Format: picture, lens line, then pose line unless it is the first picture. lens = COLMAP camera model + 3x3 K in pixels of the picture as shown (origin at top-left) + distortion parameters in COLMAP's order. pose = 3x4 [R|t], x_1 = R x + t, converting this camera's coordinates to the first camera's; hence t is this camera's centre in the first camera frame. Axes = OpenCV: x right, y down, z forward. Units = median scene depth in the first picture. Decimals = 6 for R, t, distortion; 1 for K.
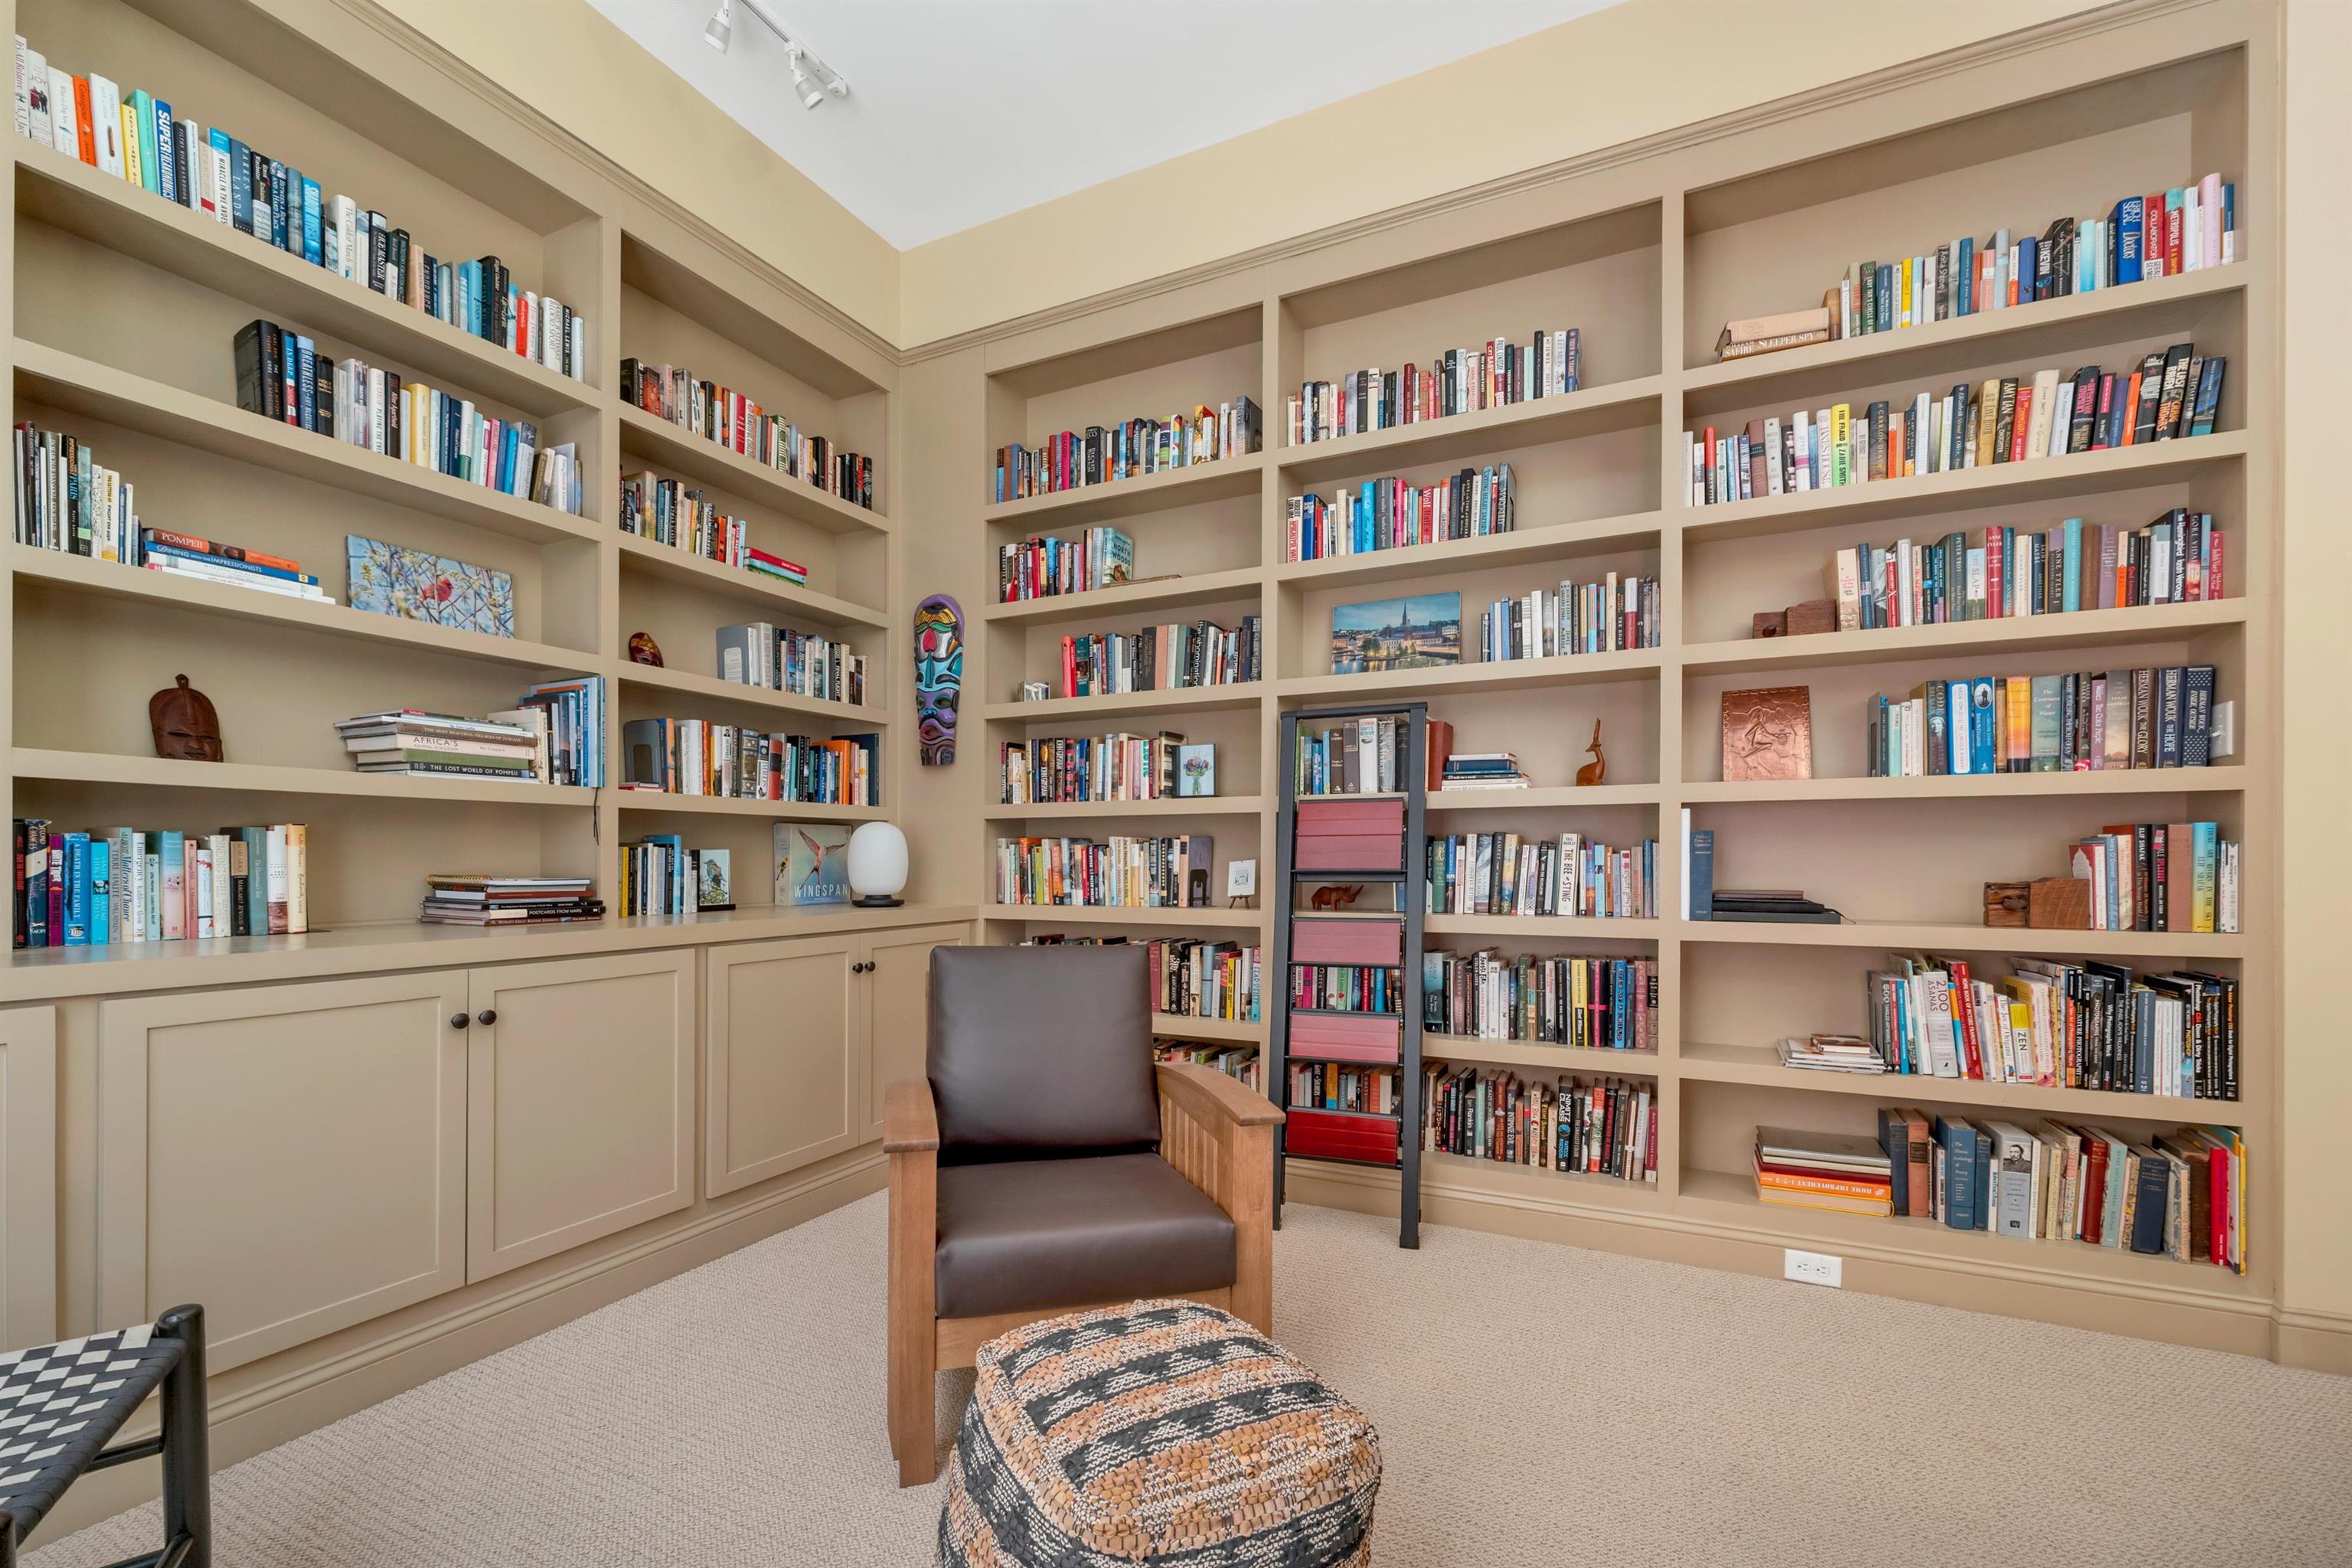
lens RADIAL K [[1003.2, 0, 1171.1], [0, 1003.2, 861.2], [0, 0, 1]] dist [0.001798, -0.000488]
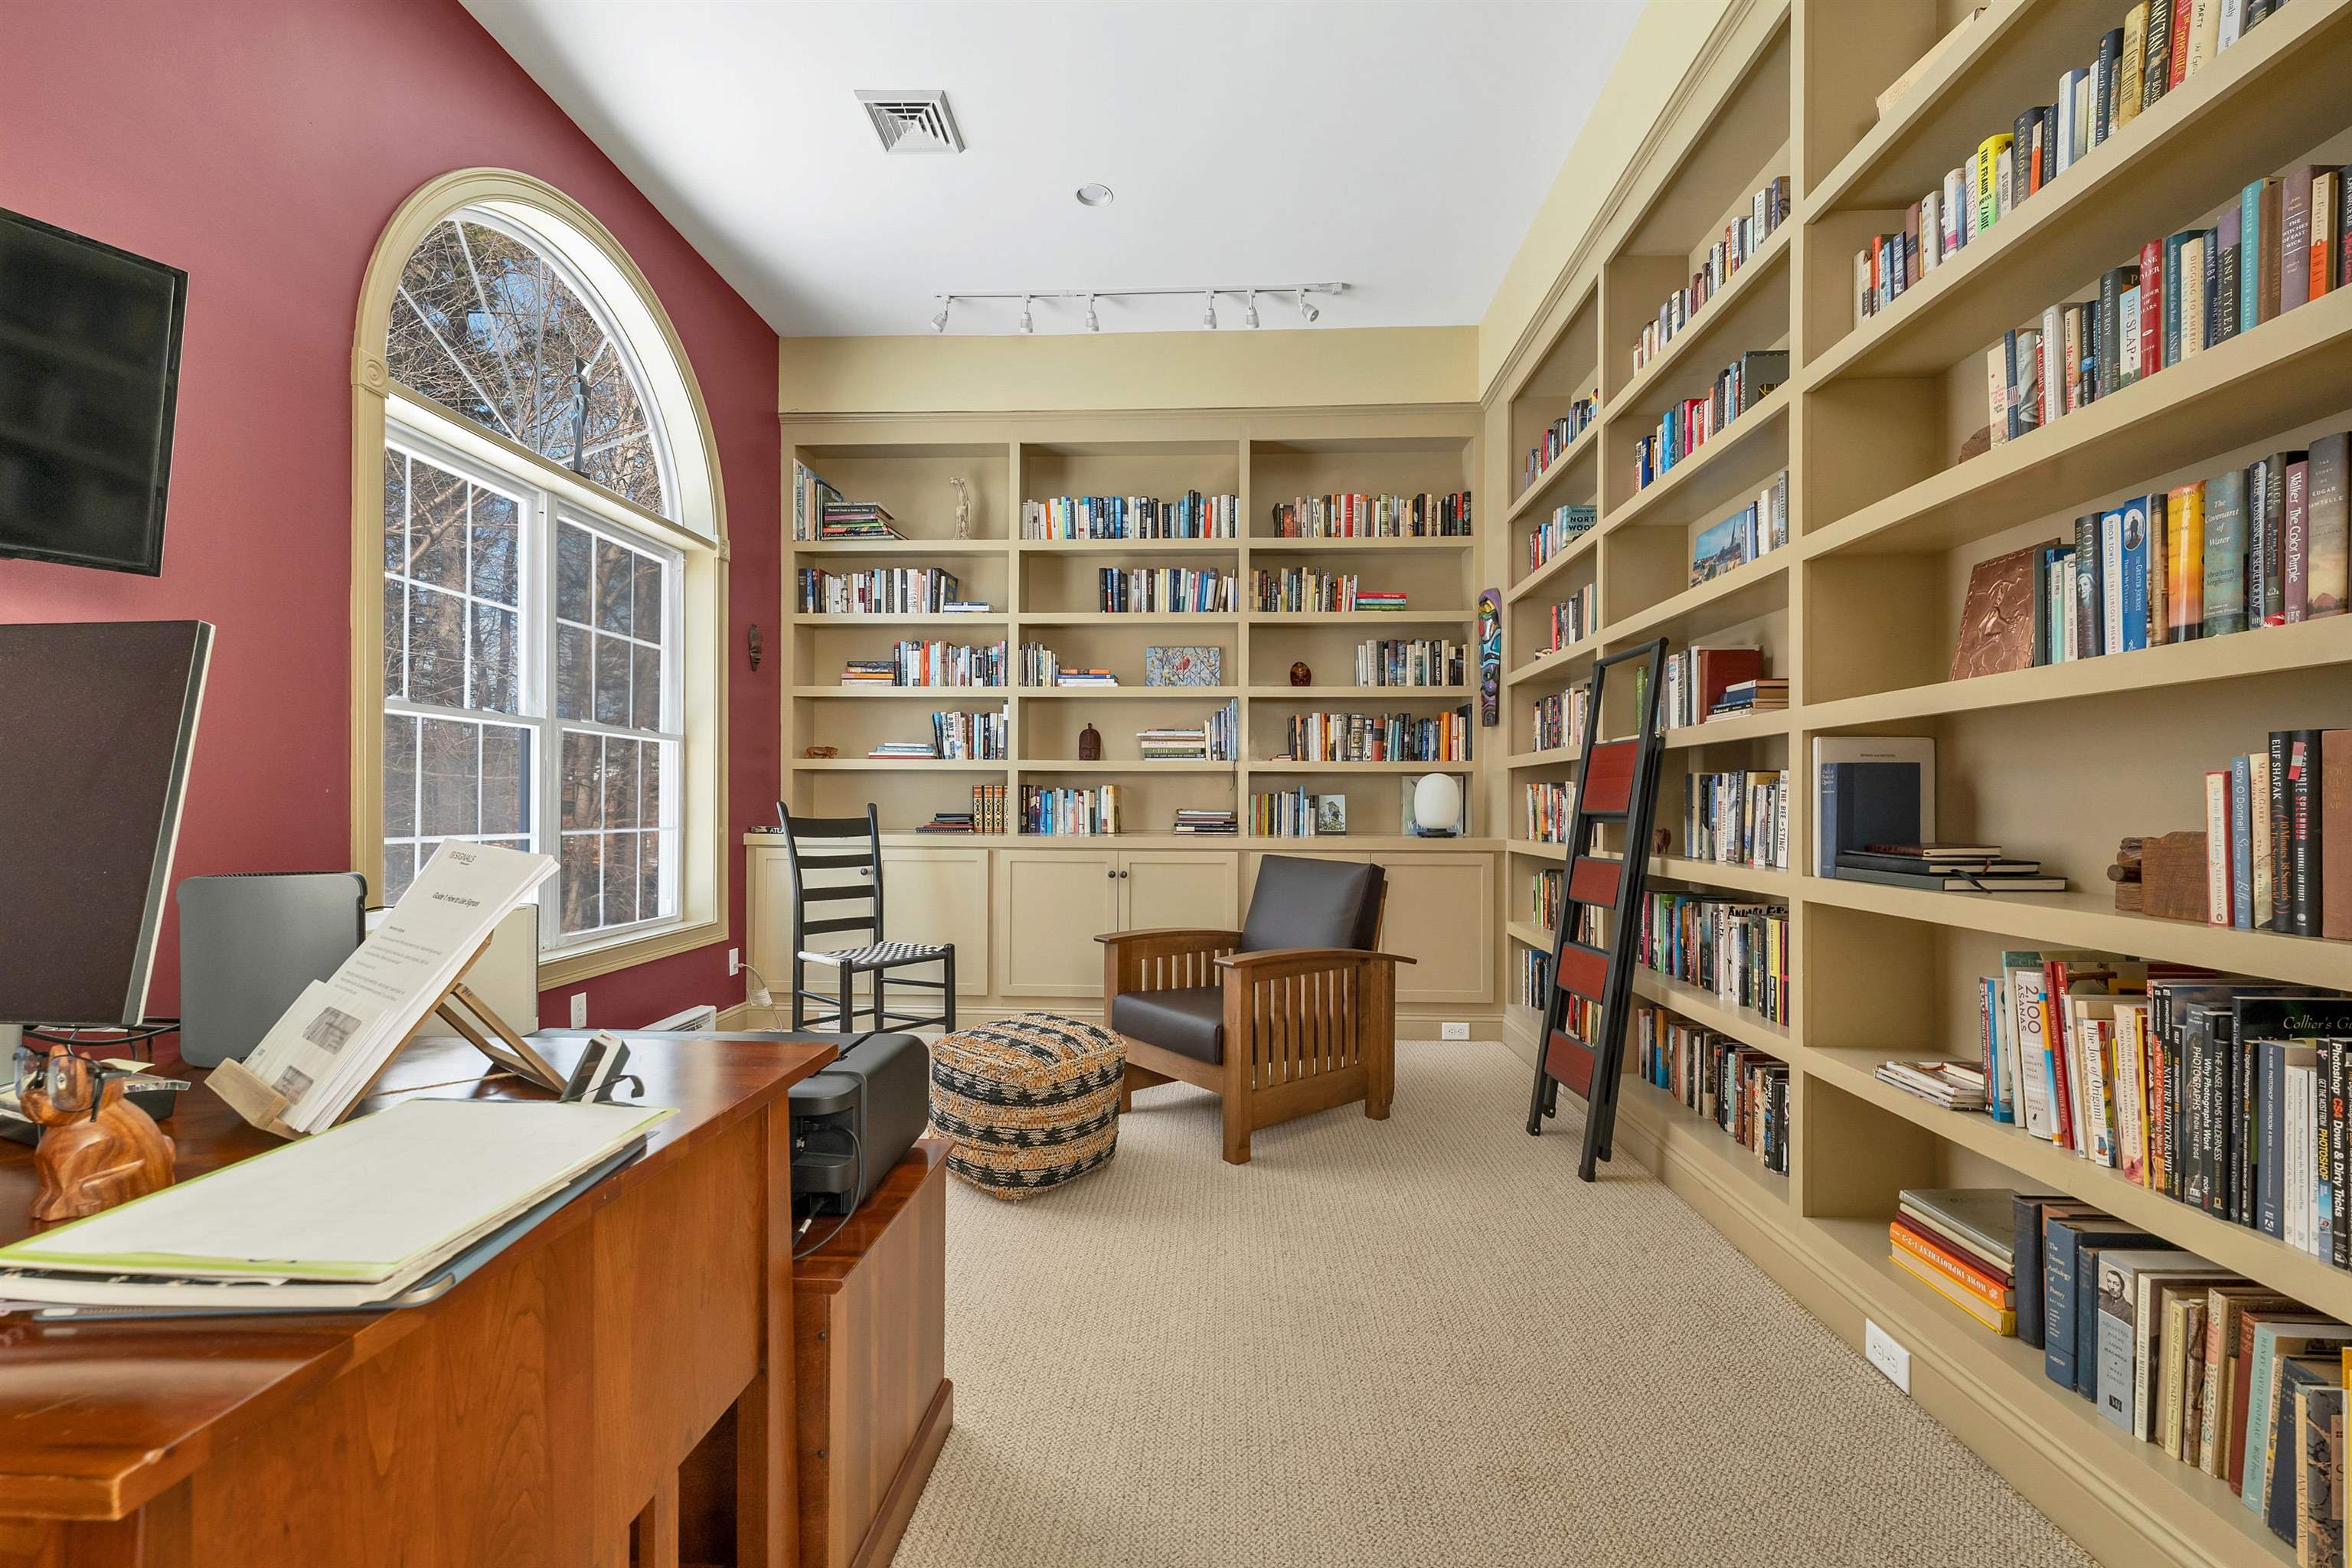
lens RADIAL K [[1003.2, 0, 1171.8], [0, 1003.2, 797.0], [0, 0, 1]] dist [0.001798, -0.000488]
pose [[0.384129, -0.004019, -0.923271, 1.088329], [-0.006339, 0.999955, -0.006990, 0.004322], [0.923258, 0.008538, 0.384087, 0.222649]]
